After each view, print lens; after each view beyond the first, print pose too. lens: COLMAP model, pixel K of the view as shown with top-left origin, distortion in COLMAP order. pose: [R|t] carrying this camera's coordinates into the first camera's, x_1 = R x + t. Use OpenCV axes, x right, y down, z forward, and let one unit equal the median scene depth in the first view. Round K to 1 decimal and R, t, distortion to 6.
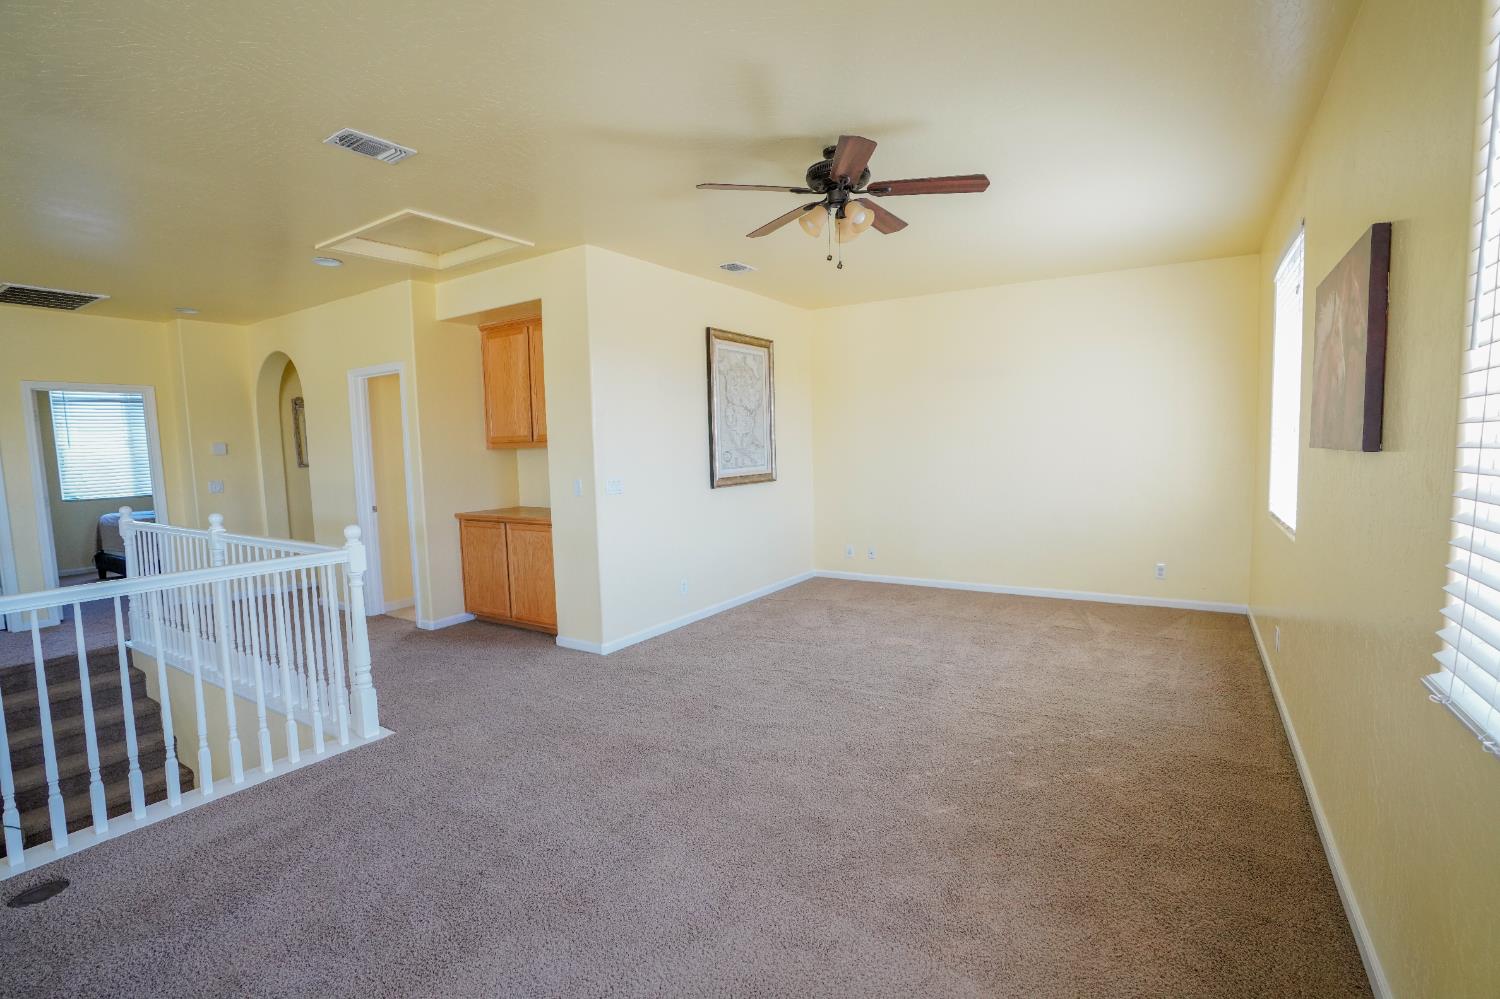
lens RADIAL K [[695.0, 0, 750.0], [0, 695.0, 499.5], [0, 0, 1]] dist [-0.071842, 0.026790]
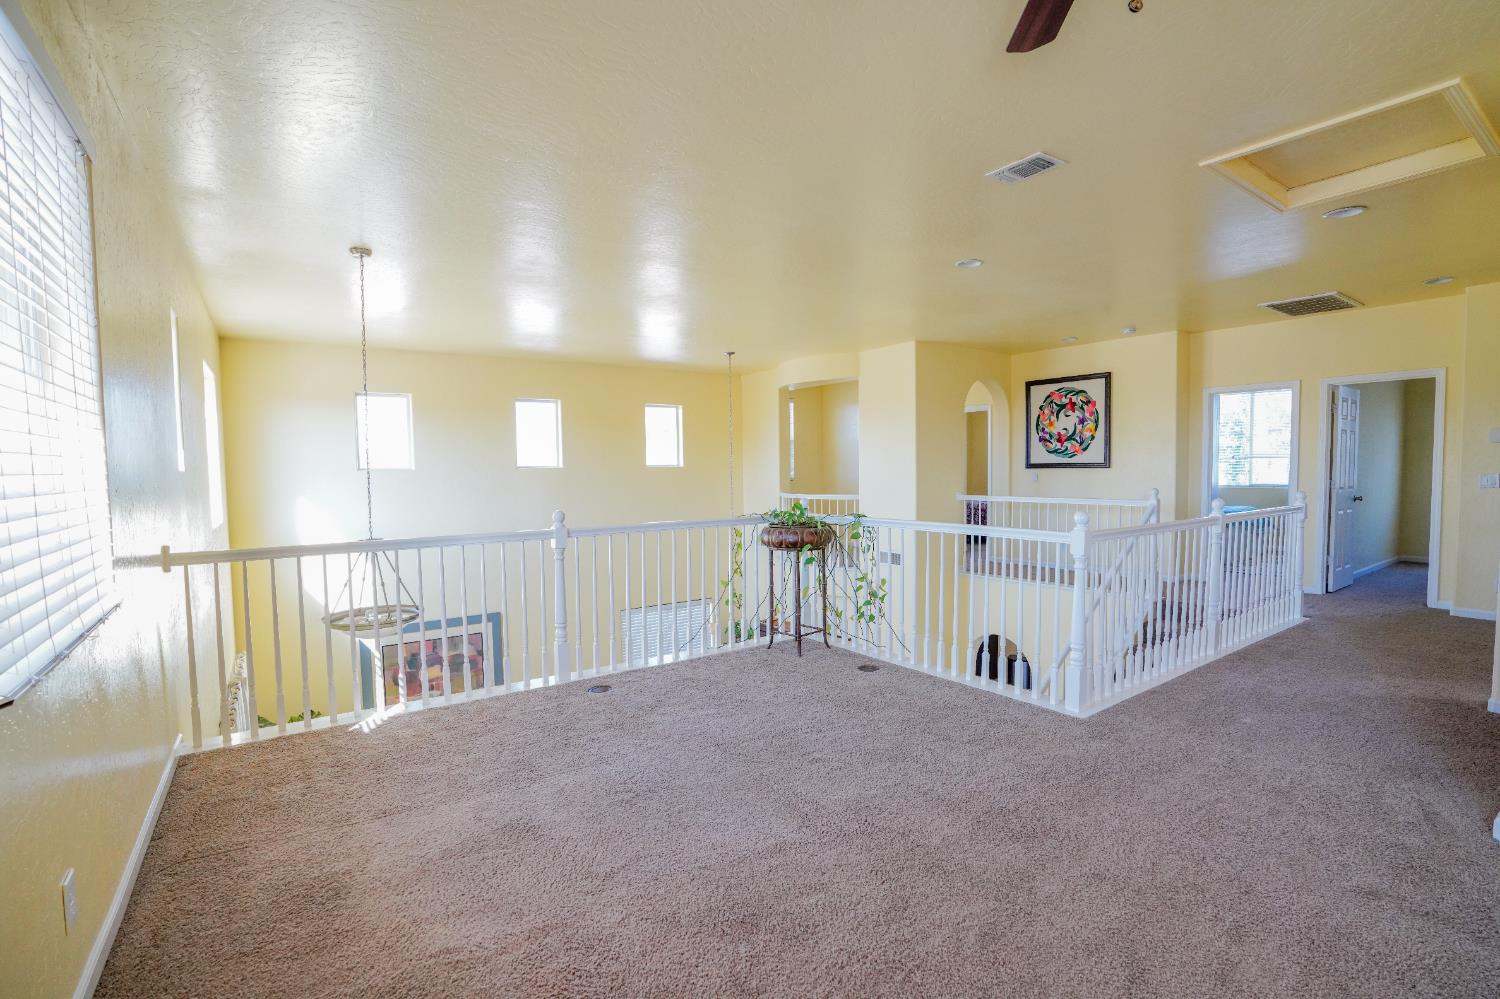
lens RADIAL K [[695.0, 0, 750.0], [0, 695.0, 499.5], [0, 0, 1]] dist [-0.071842, 0.026790]
pose [[-0.386417, 0.075501, -0.919229, 0.633259], [-0.055934, 0.992891, 0.105065, -0.067779], [0.920626, 0.092015, -0.379447, 0.946403]]
